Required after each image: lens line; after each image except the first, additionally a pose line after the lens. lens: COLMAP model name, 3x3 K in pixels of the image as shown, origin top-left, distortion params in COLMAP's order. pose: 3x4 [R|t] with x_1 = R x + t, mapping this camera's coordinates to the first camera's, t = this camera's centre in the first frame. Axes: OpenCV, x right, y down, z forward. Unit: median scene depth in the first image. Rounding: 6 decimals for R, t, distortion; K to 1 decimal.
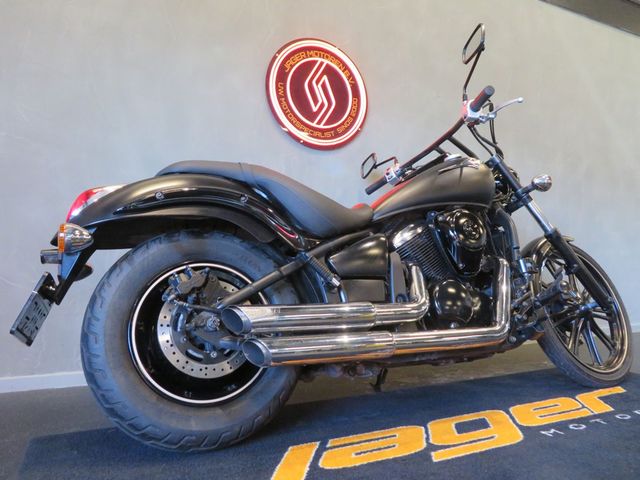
lens RADIAL K [[458.2, 0, 326.3], [0, 458.2, 240.9], [0, 0, 1]] dist [-0.004584, -0.003799]
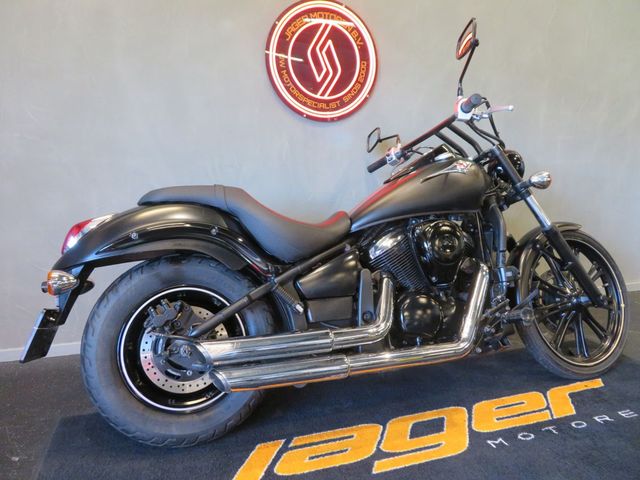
lens RADIAL K [[458.2, 0, 324.6], [0, 458.2, 243.3], [0, 0, 1]] dist [-0.004584, -0.003799]
pose [[0.991482, 0.027284, -0.127355, 0.194723], [0.002634, 0.973413, 0.229044, -0.281424], [0.130218, -0.227428, 0.965049, -0.006728]]
